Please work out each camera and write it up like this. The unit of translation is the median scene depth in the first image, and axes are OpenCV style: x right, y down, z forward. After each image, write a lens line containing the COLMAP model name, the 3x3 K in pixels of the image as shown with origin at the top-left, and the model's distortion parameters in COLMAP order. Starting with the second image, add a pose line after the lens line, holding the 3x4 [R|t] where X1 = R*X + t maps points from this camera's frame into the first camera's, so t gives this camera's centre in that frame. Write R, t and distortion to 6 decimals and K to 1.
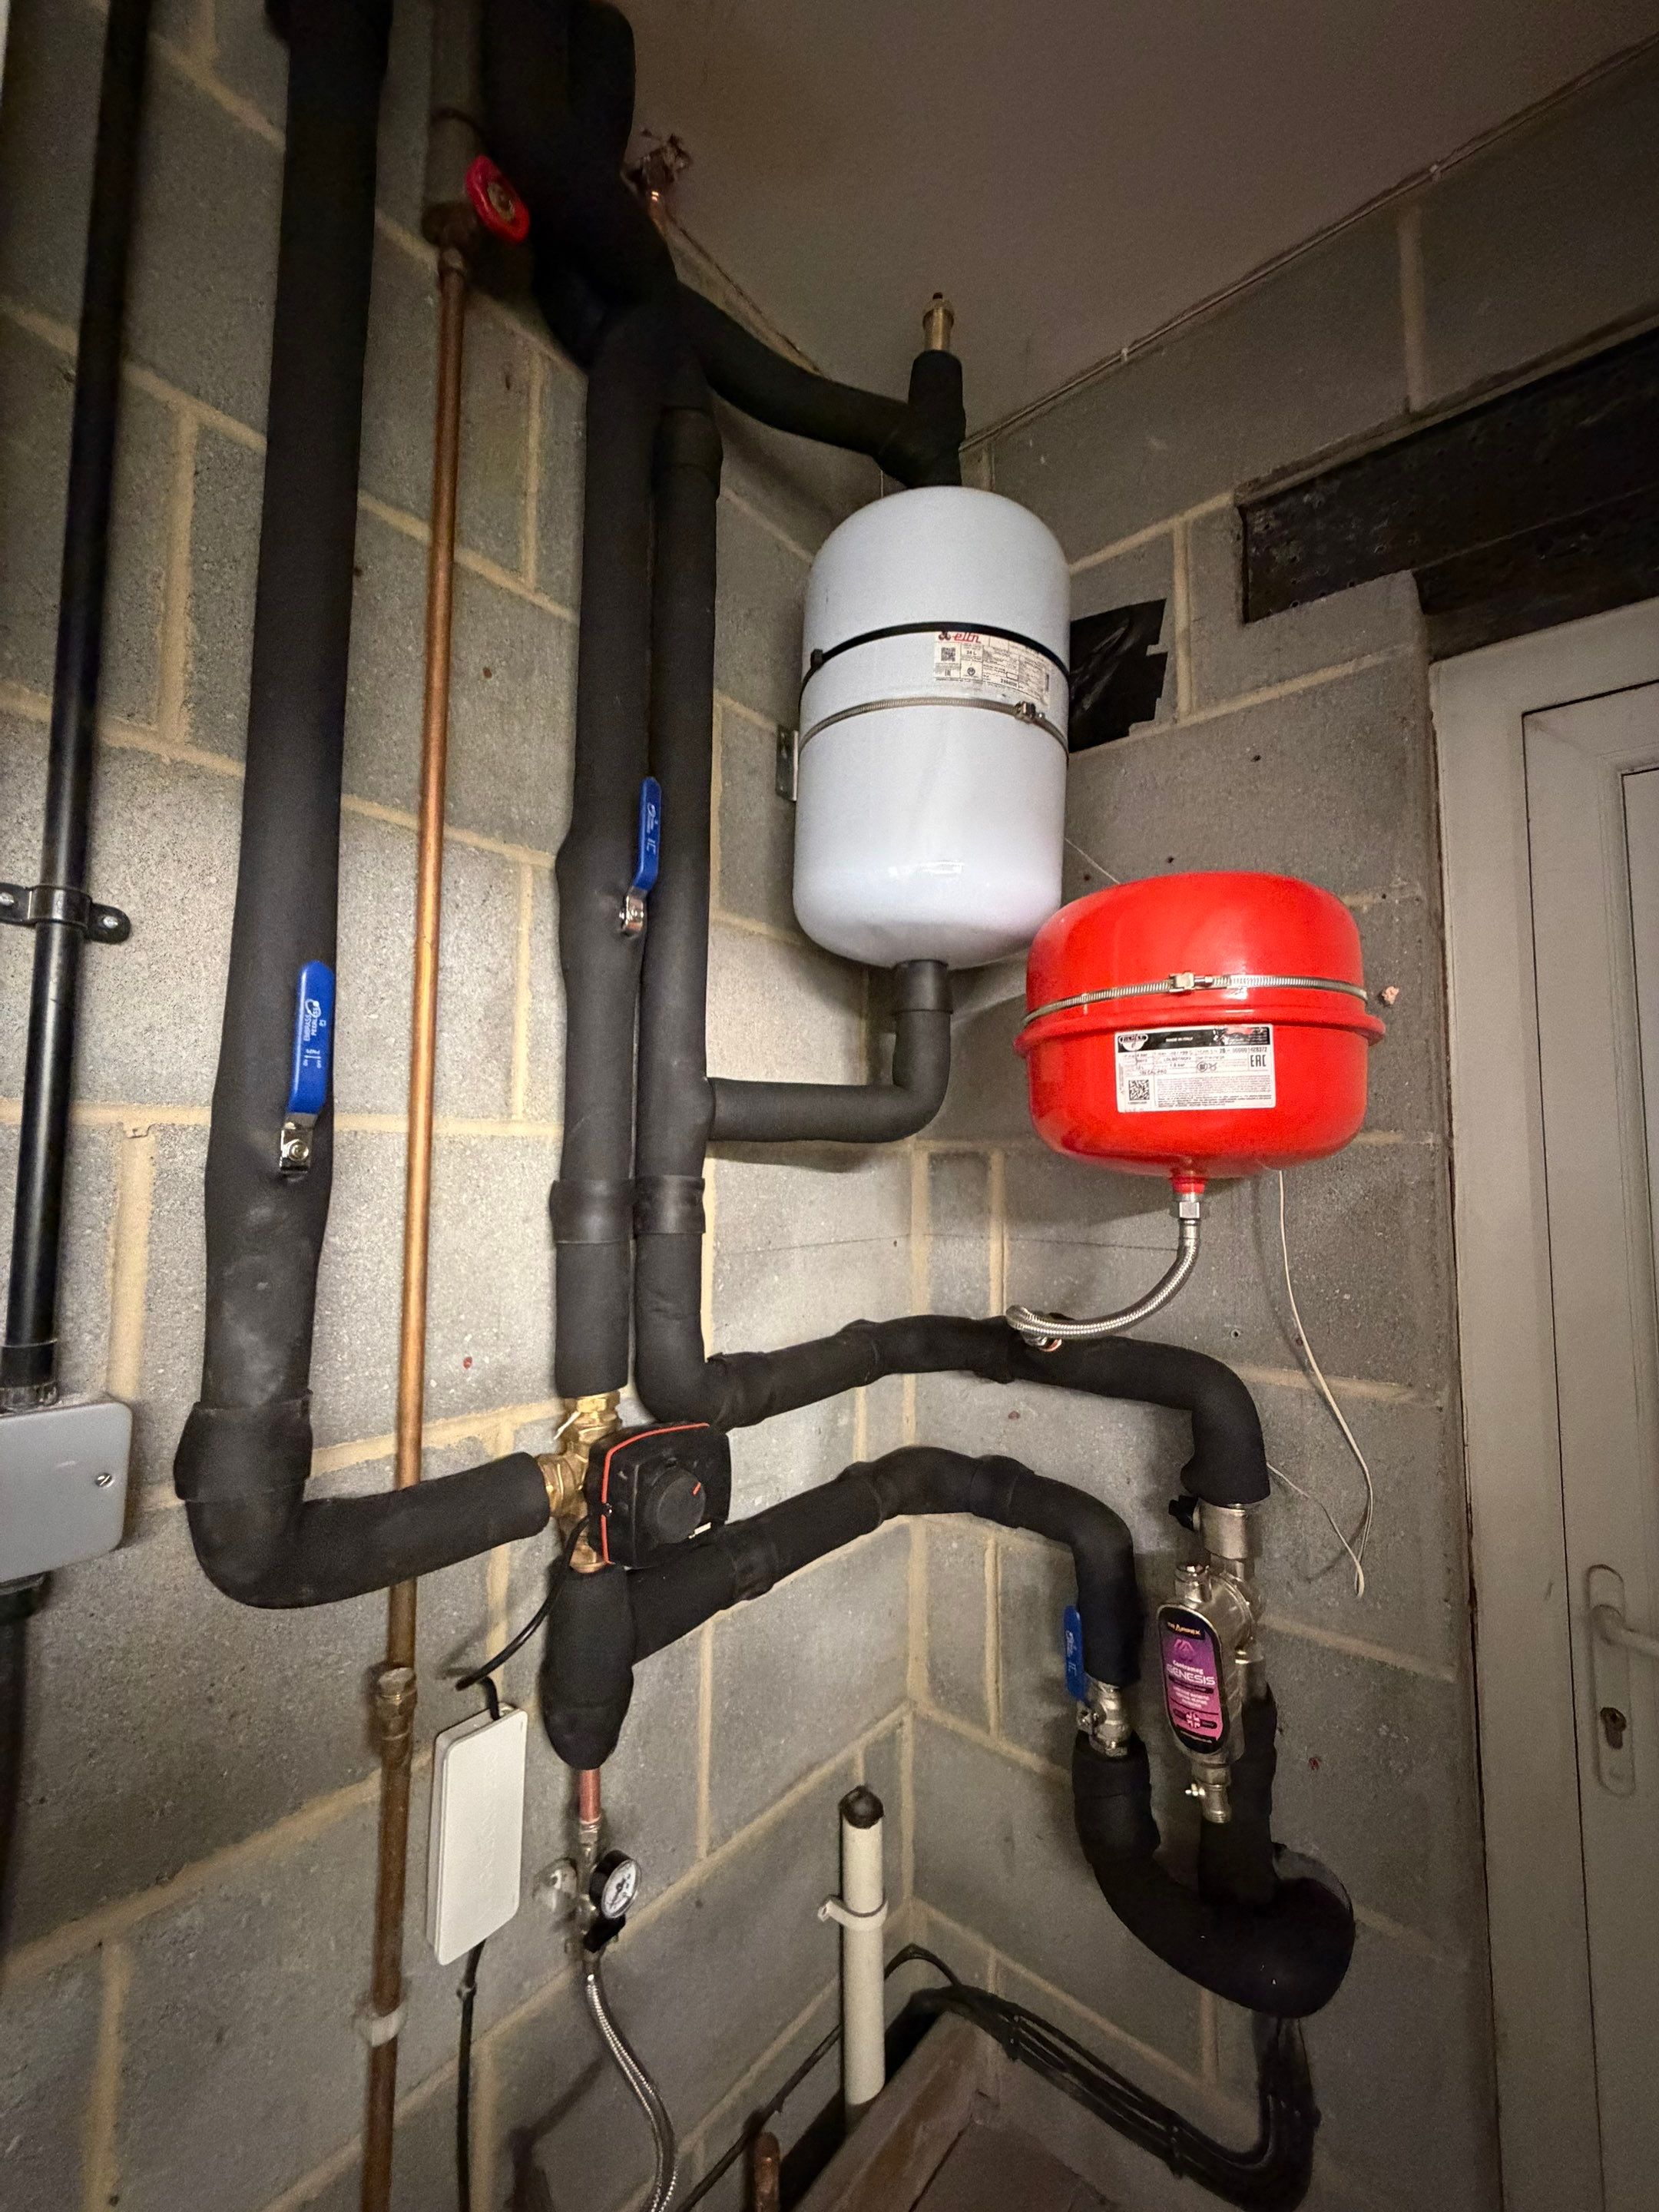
lens RADIAL K [[879.7, 0, 834.6], [0, 879.7, 1094.5], [0, 0, 1]] dist [-0.001387, 0.000141]
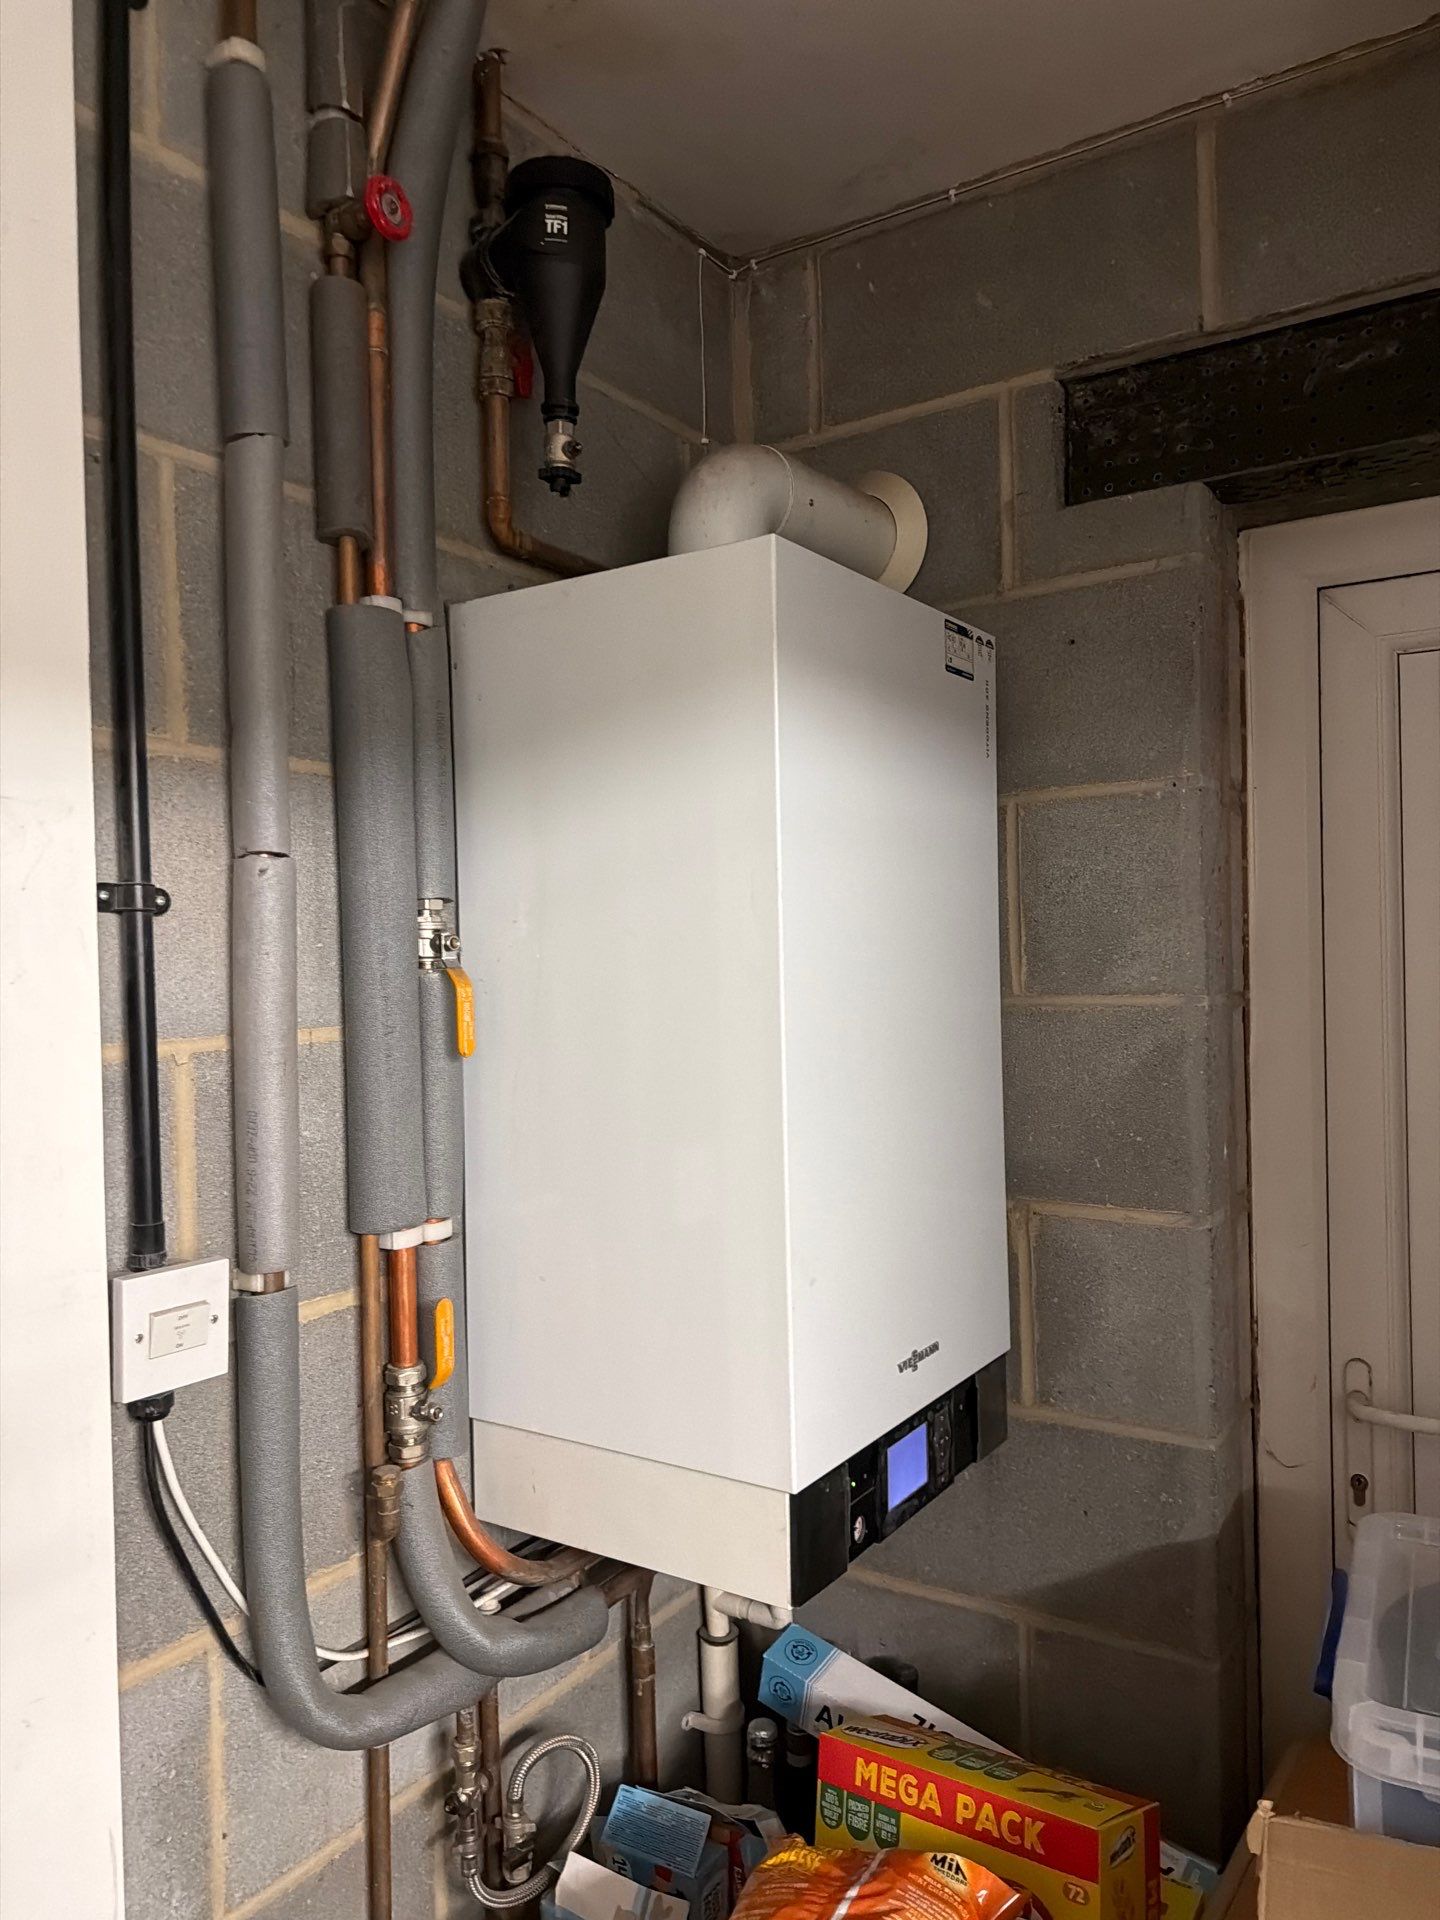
lens RADIAL K [[1373.5, 0, 720.0], [0, 1373.5, 960.0], [0, 0, 1]] dist [-0.003600, -0.005566]
pose [[0.993217, -0.030349, 0.112242, -0.147731], [0.020594, 0.995989, 0.087075, -0.164055], [-0.114434, -0.084173, 0.989858, -0.663303]]
